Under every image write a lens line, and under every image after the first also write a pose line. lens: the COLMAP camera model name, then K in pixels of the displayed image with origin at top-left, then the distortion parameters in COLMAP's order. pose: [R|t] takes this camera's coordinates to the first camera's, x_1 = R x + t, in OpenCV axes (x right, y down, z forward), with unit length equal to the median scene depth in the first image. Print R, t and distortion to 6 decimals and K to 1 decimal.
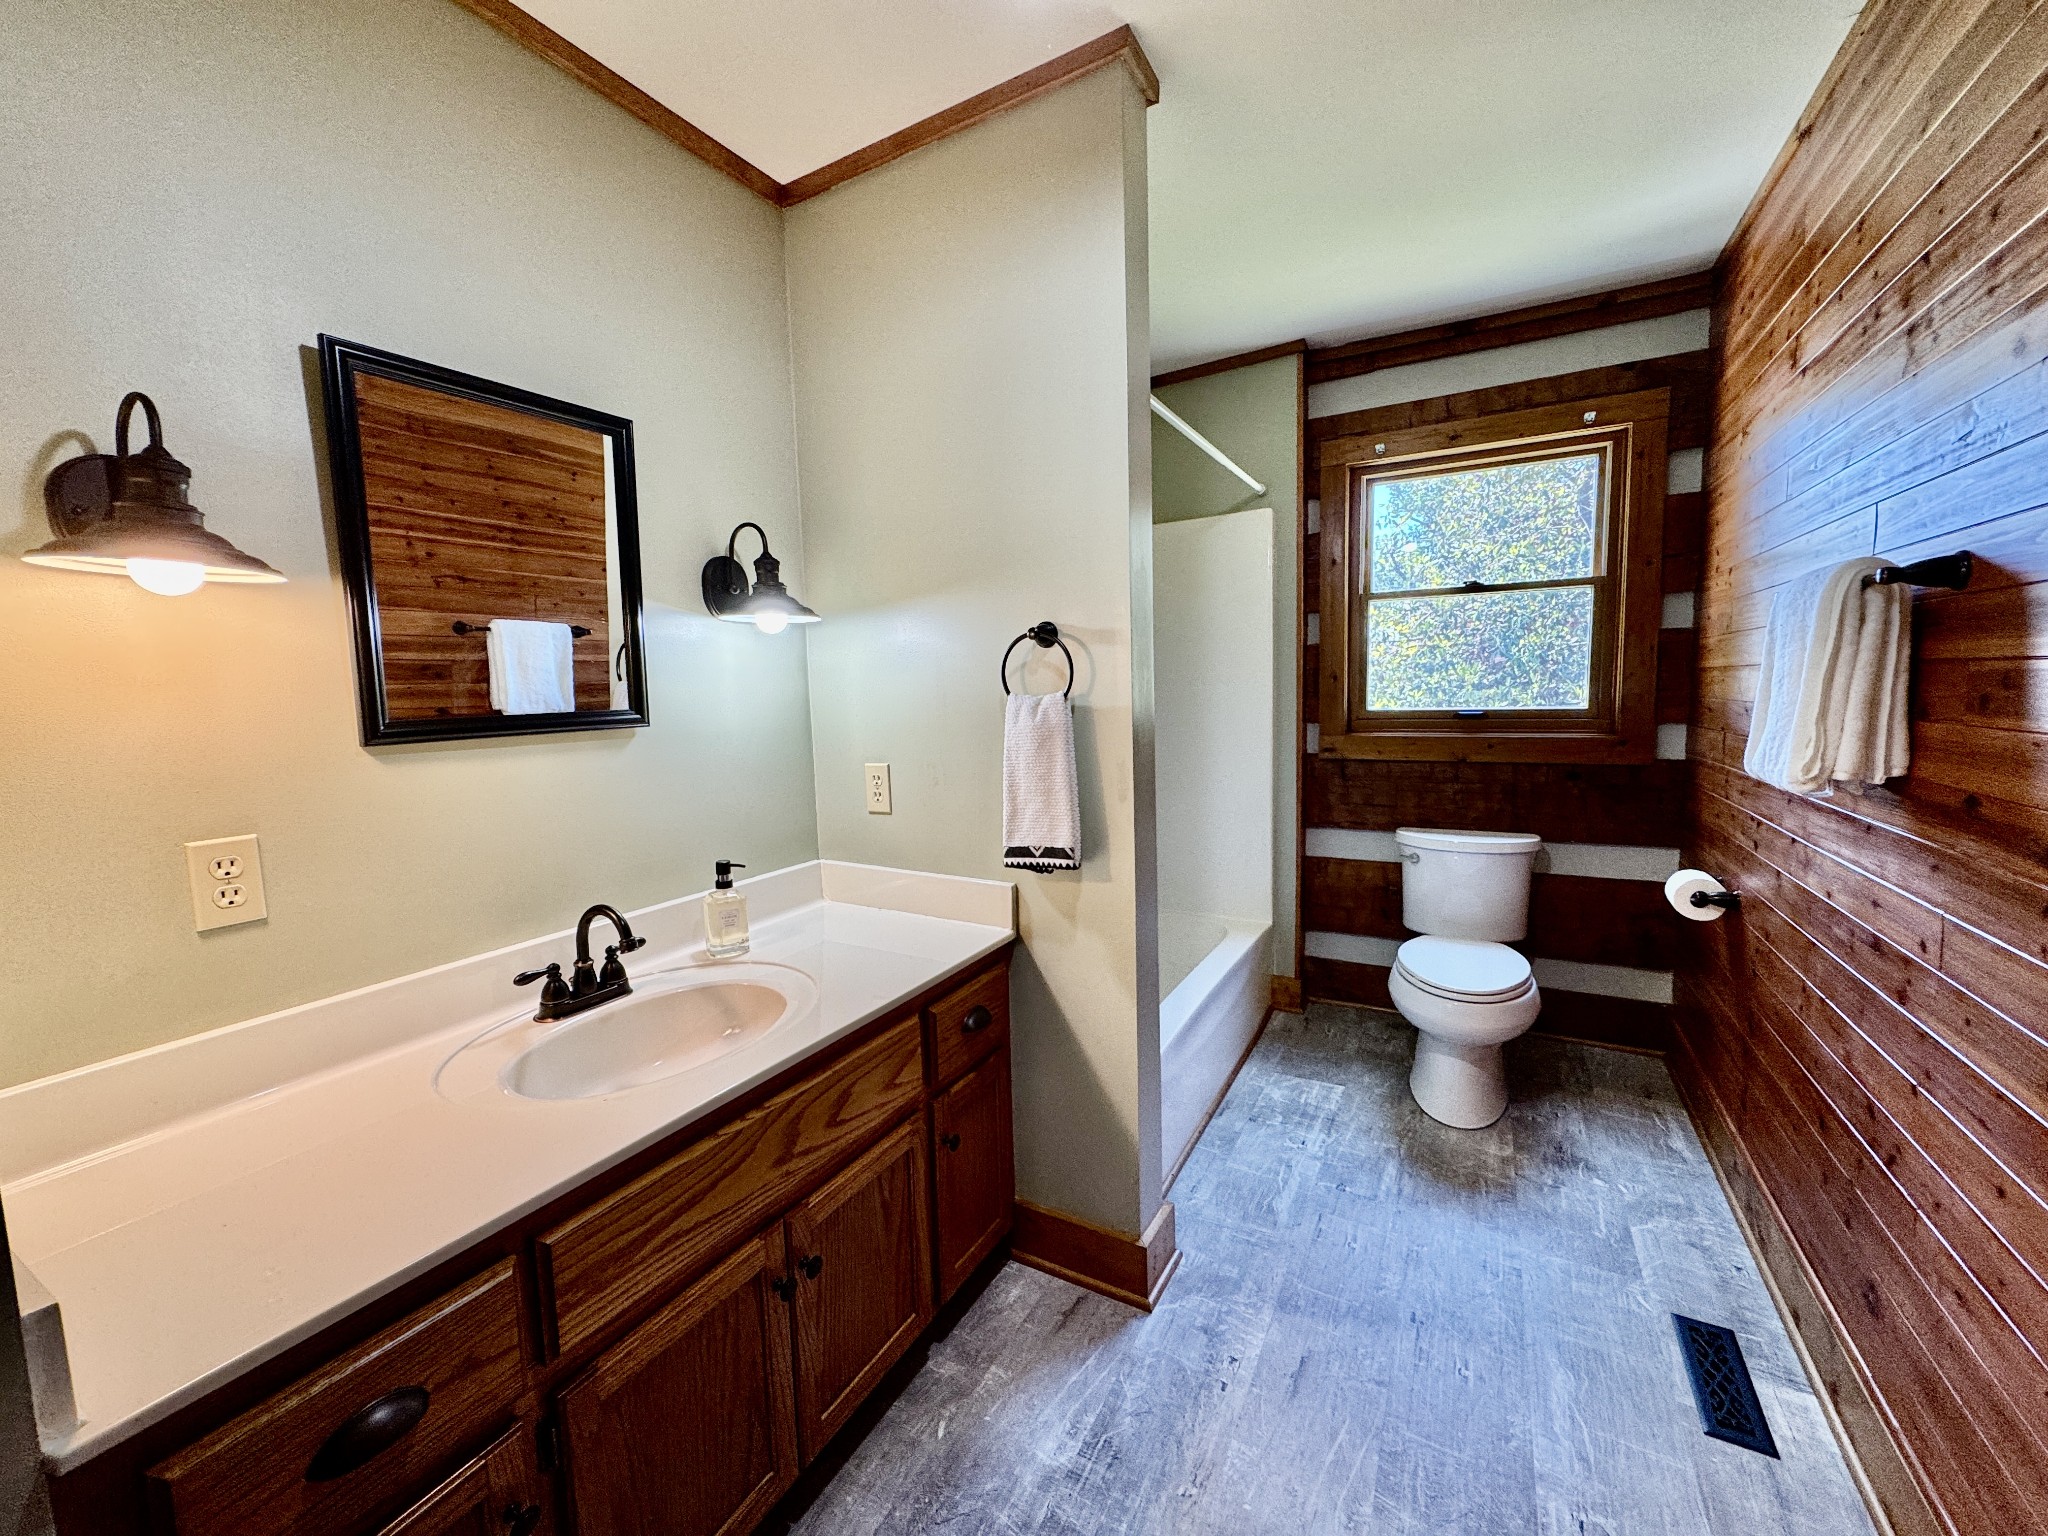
lens RADIAL K [[833.6, 0, 1023.6], [0, 833.6, 769.2], [0, 0, 1]] dist [0.001078, 0.000014]
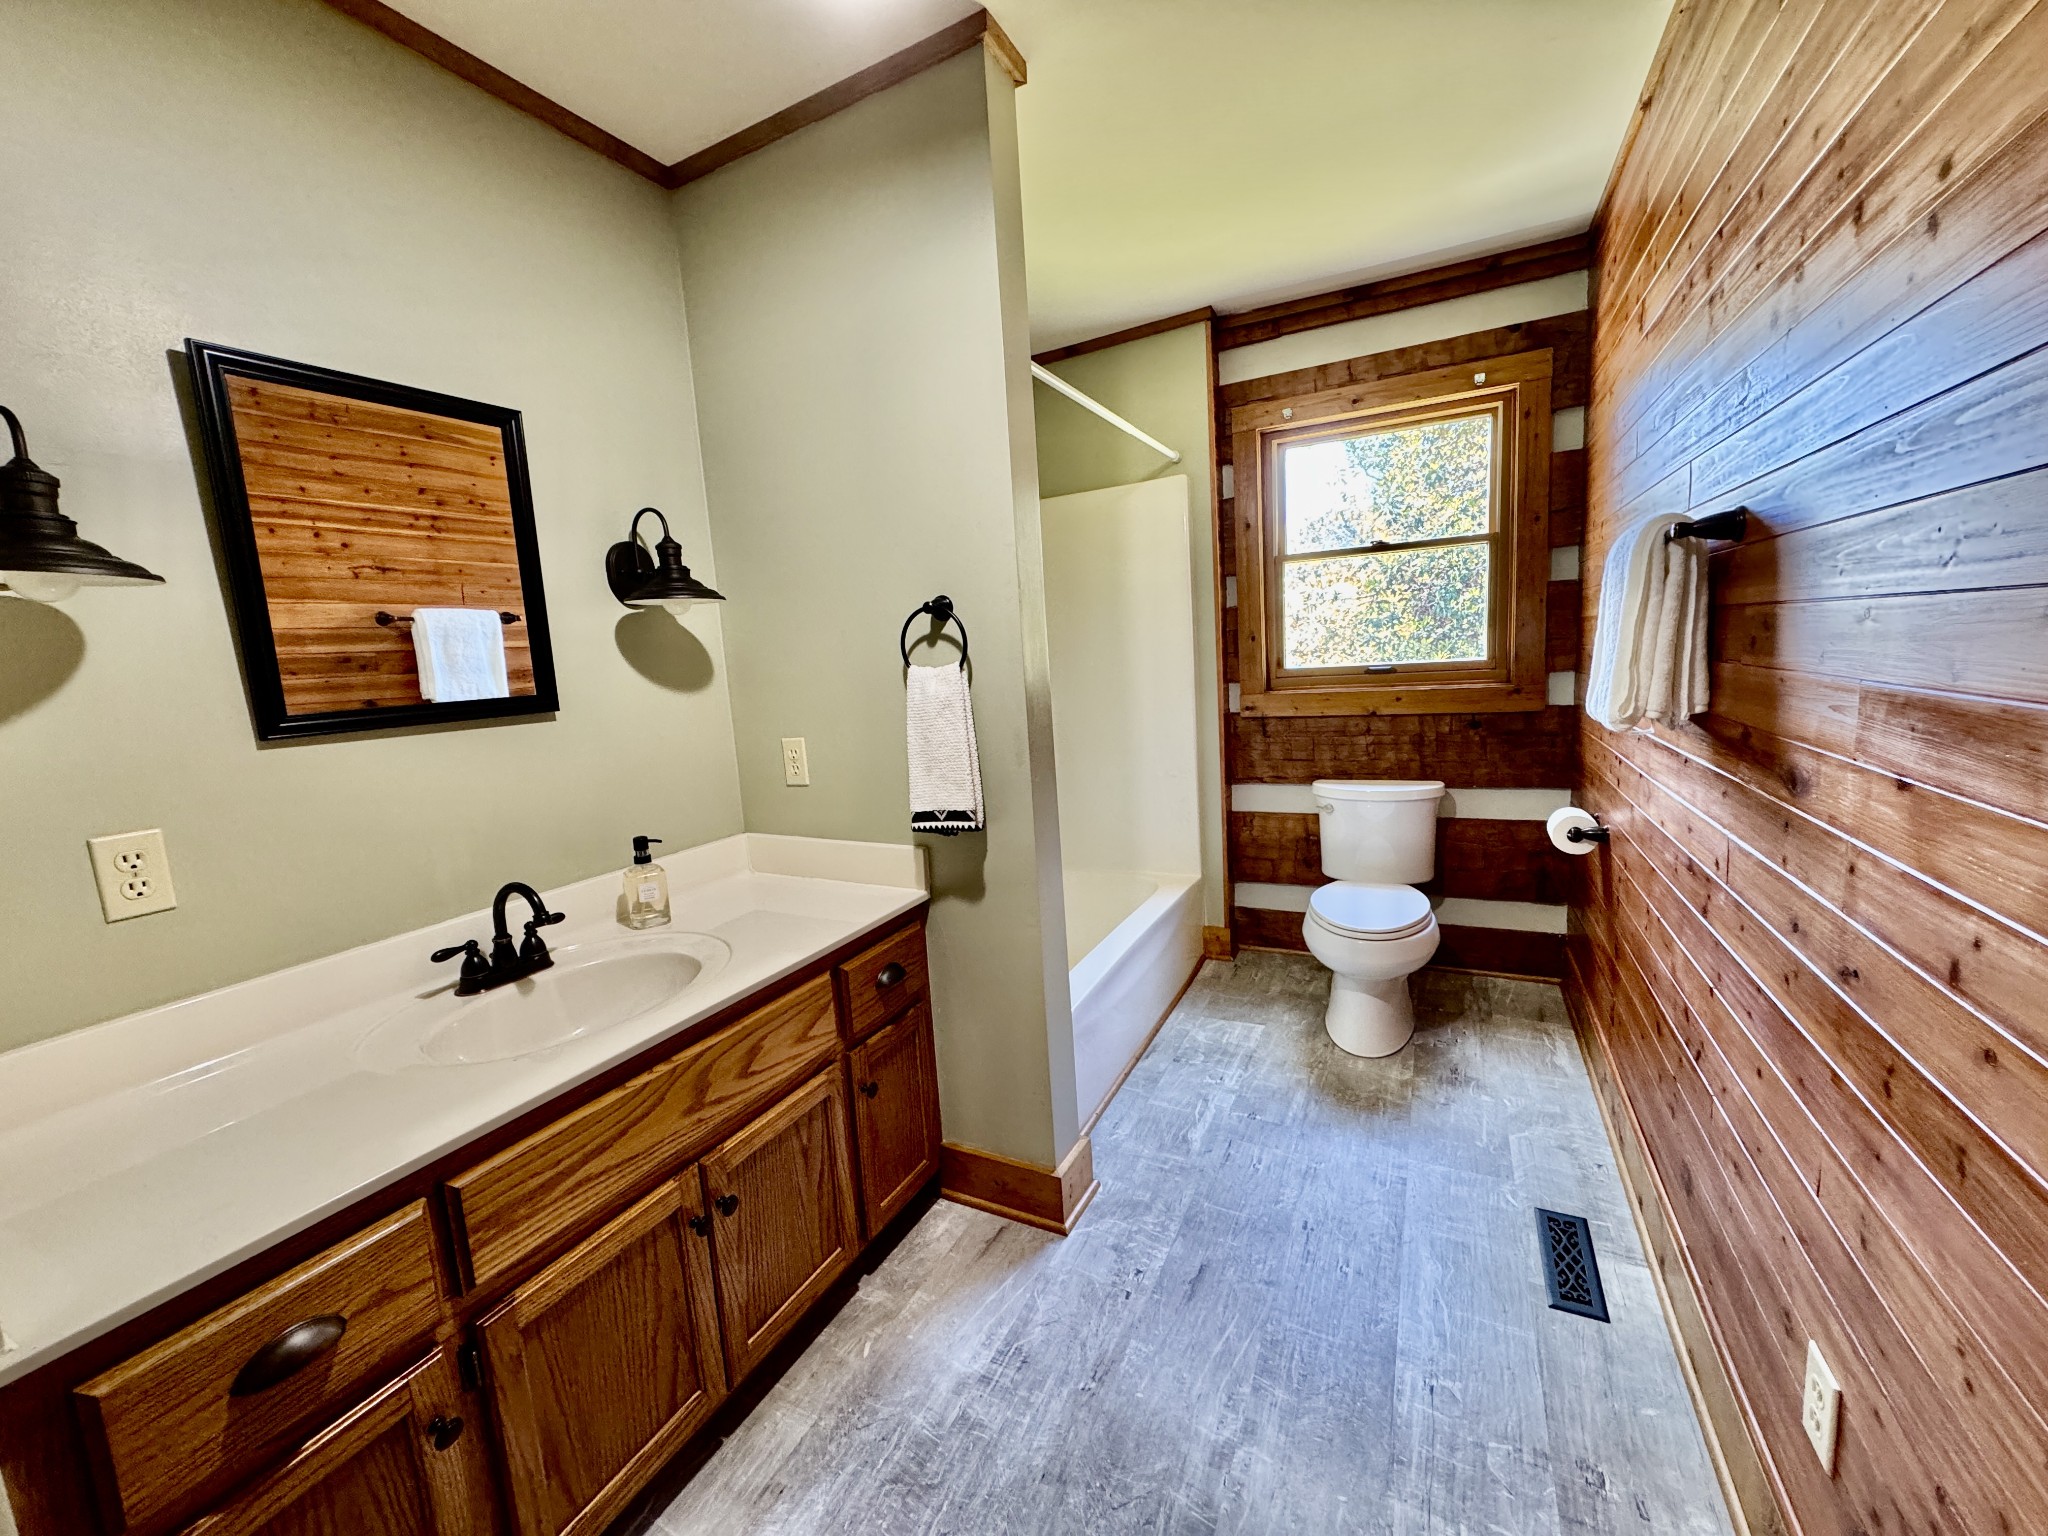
lens RADIAL K [[833.6, 0, 1025.2], [0, 833.6, 770.1], [0, 0, 1]] dist [0.001078, 0.000014]
pose [[0.998530, -0.040333, 0.036218, 0.089782], [0.038932, 0.998496, 0.038597, 0.005364], [-0.037720, -0.037130, 0.998598, -0.057500]]
